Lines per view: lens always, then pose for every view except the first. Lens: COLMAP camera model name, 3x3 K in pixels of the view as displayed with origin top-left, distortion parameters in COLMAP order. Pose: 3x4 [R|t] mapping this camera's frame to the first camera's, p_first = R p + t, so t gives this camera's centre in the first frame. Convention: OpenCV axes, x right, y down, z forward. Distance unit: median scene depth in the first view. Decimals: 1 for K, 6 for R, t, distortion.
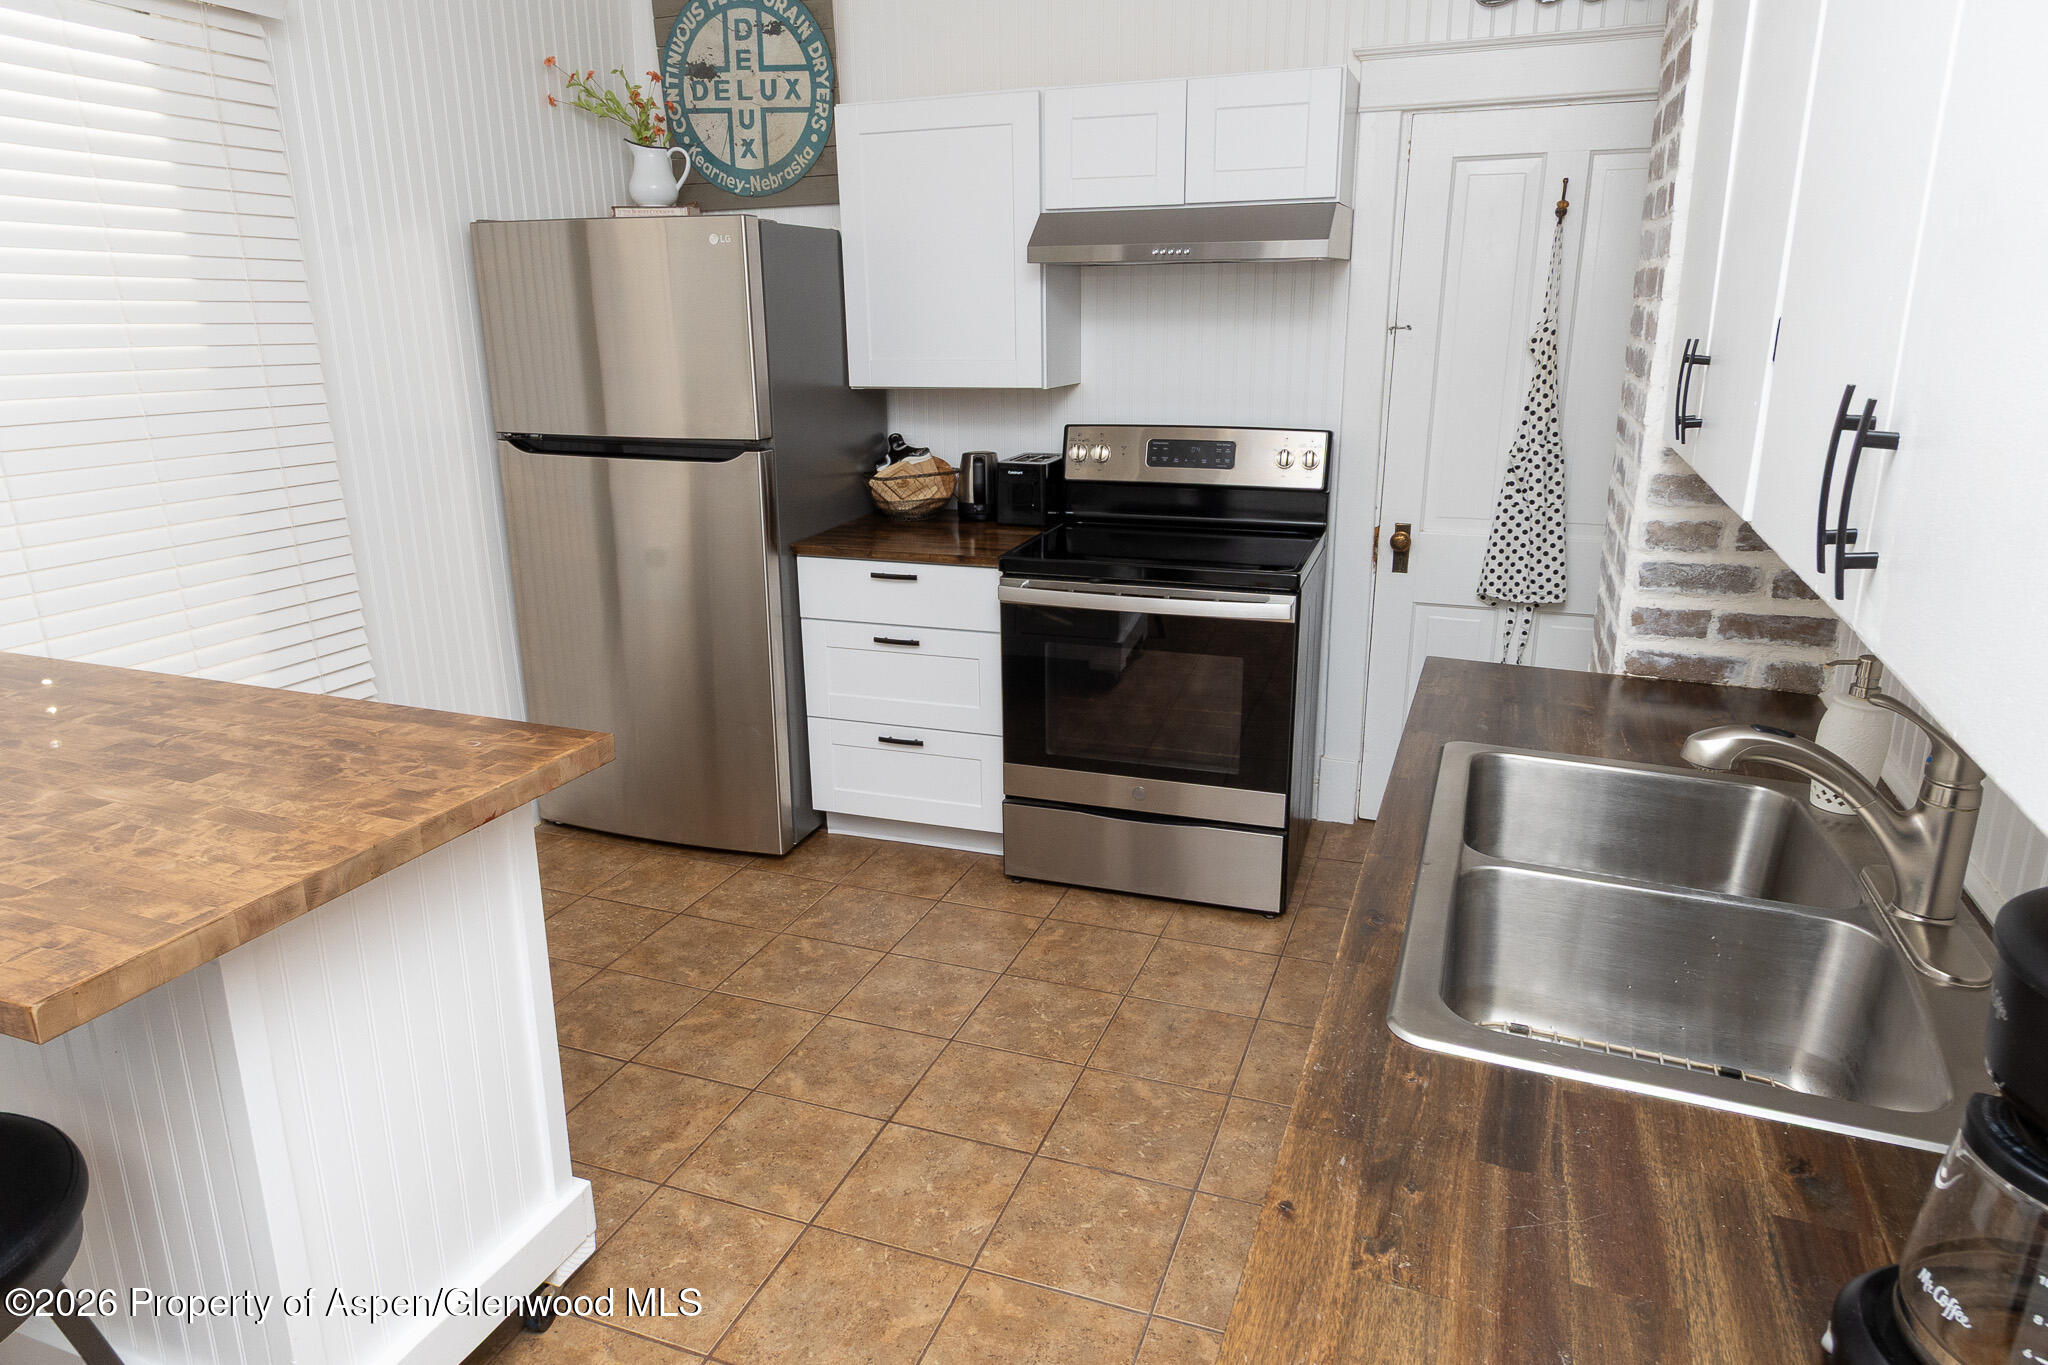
lens RADIAL K [[1246.8, 0, 1009.4], [0, 1246.8, 673.6], [0, 0, 1]] dist [0.008539, -0.004064]
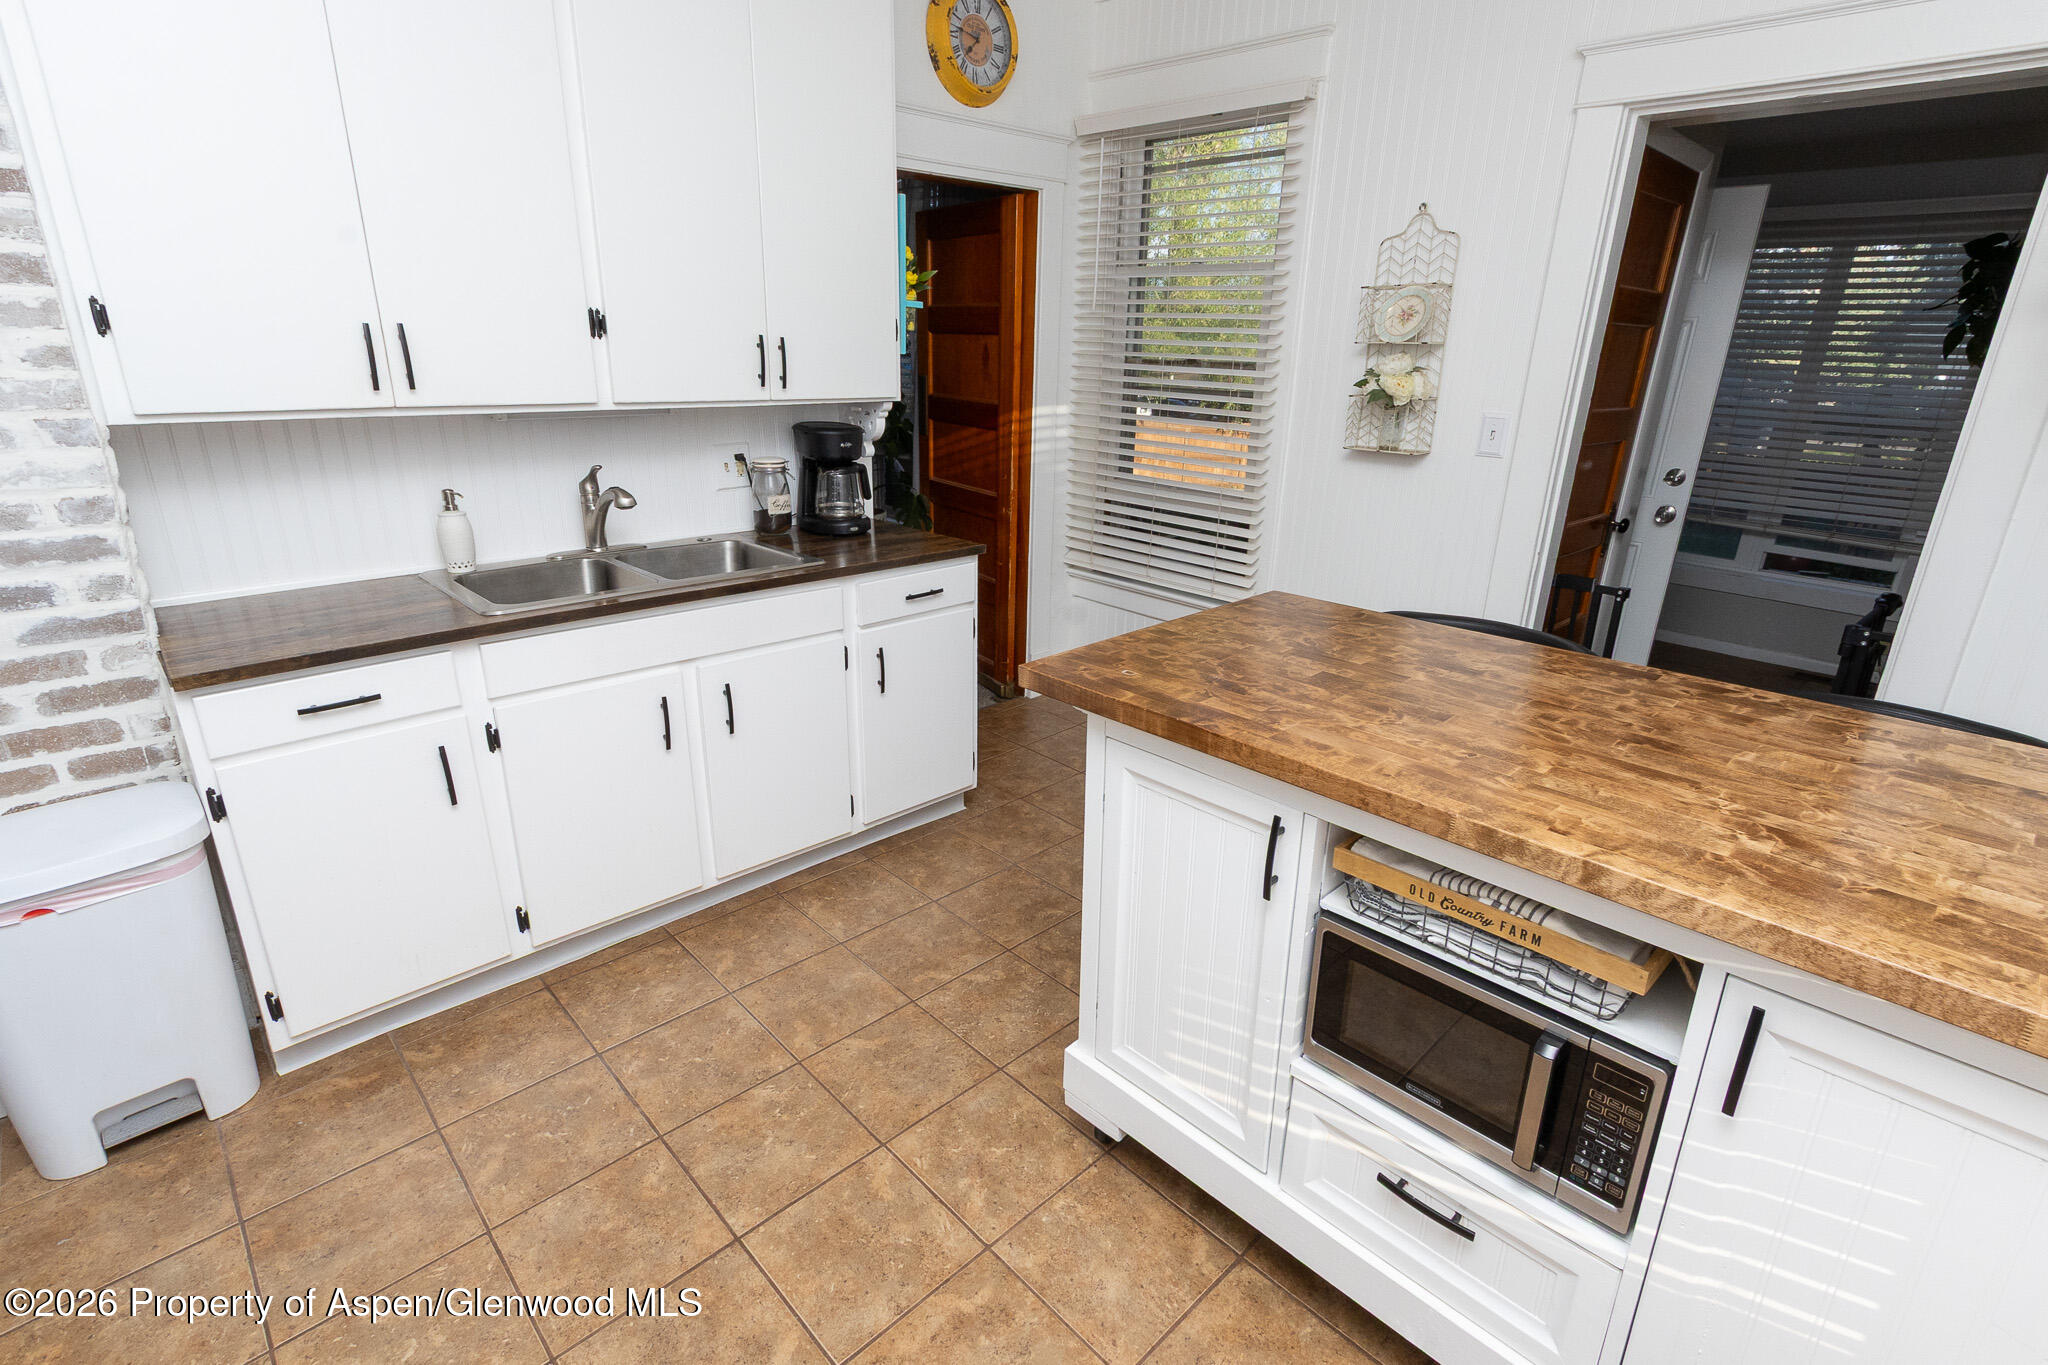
lens RADIAL K [[985.3, 0, 1036.5], [0, 985.3, 680.7], [0, 0, 1]] dist [0.002087, -0.000062]
pose [[-0.907015, -0.145966, 0.394990, -0.370329], [0.108334, 0.825545, 0.553841, -0.240954], [-0.406924, 0.545132, -0.732969, 0.885315]]
